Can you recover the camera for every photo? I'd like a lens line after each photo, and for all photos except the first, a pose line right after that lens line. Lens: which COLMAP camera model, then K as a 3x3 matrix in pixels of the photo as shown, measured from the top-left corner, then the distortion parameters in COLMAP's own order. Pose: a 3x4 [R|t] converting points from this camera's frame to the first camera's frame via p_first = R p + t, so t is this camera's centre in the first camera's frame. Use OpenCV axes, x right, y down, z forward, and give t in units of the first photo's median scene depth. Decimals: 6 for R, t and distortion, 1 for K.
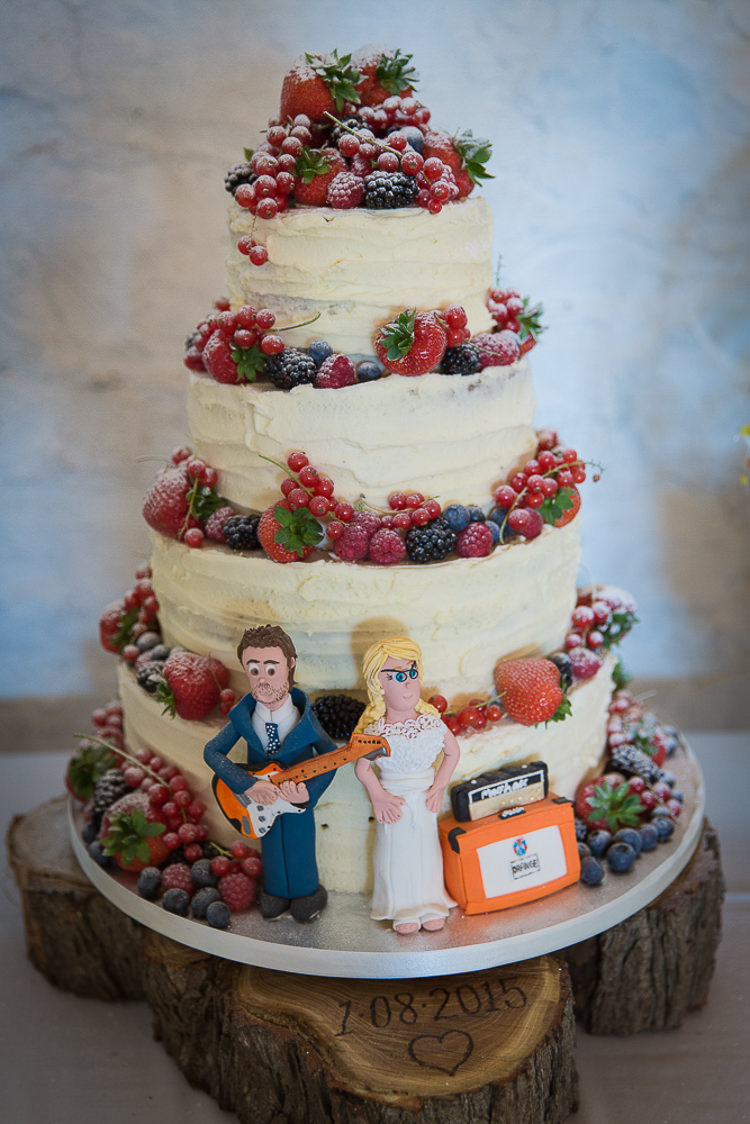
lens RADIAL K [[2041.1, 0, 375.5], [0, 2041.1, 562.4], [0, 0, 1]] dist [-0.079727, 0.000000]
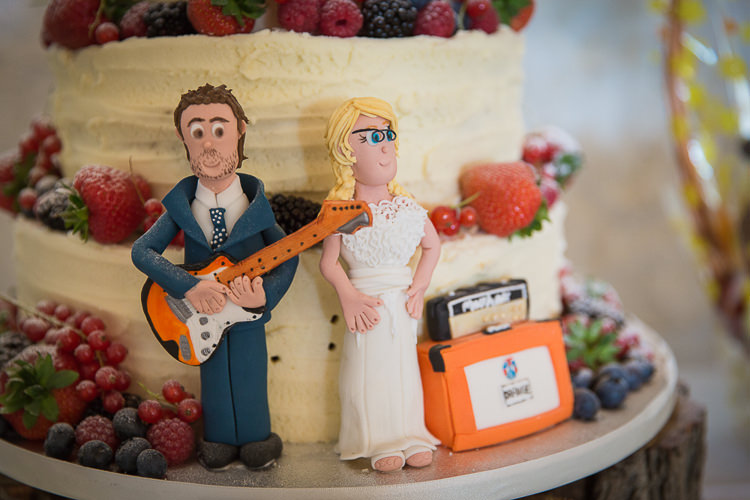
lens RADIAL K [[1399.8, 0, 374.5], [0, 1399.8, 249.6], [0, 0, 1]] dist [-0.062086, 0.000000]
pose [[0.985643, -0.025182, 0.166956, -0.079837], [0.055290, 0.982435, -0.178225, 0.191155], [-0.159535, 0.184897, 0.969722, 0.436824]]
